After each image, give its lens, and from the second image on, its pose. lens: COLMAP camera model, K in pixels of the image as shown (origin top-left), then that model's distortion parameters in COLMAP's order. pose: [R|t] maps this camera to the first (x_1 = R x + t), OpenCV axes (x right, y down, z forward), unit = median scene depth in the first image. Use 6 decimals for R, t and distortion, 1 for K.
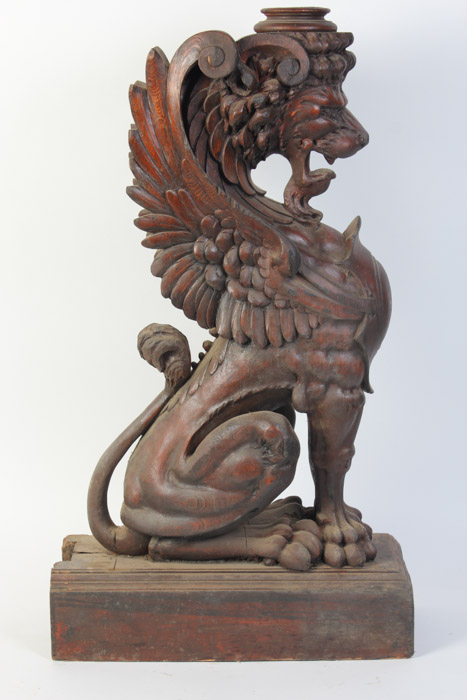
lens RADIAL K [[1904.8, 0, 233.5], [0, 1904.8, 347.2], [0, 0, 1]] dist [0.395094, 0.000000]
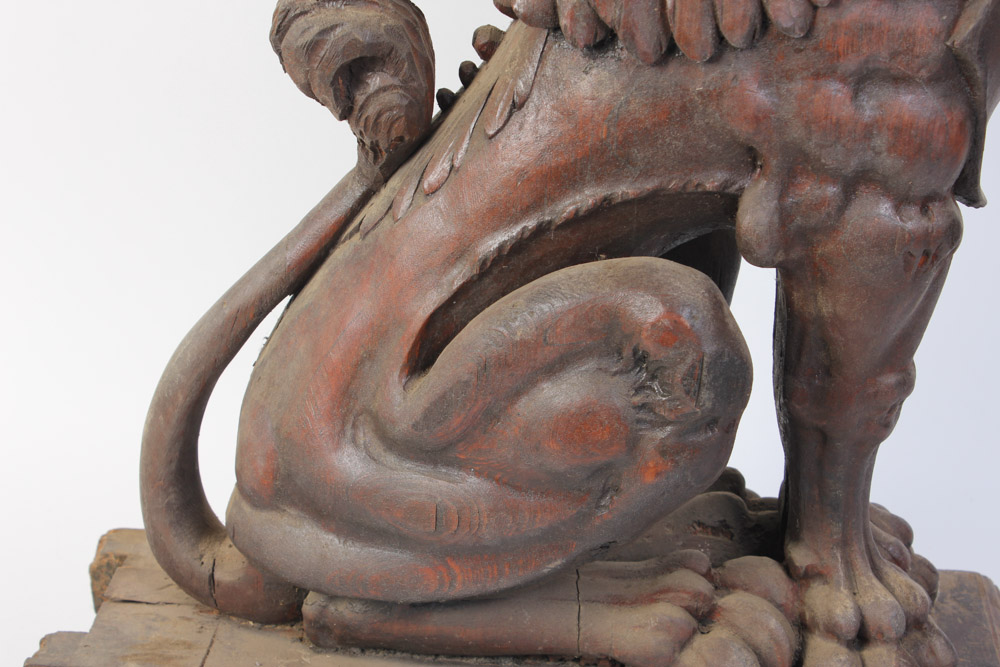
lens RADIAL K [[2082.4, 0, 504.4], [0, 2082.4, 342.1], [0, 0, 1]] dist [0.067564, 0.000000]
pose [[0.996554, 0.050688, -0.065656, 0.015704], [-0.037761, 0.982016, 0.184984, -0.016768], [0.073851, -0.181868, 0.980546, 0.642992]]
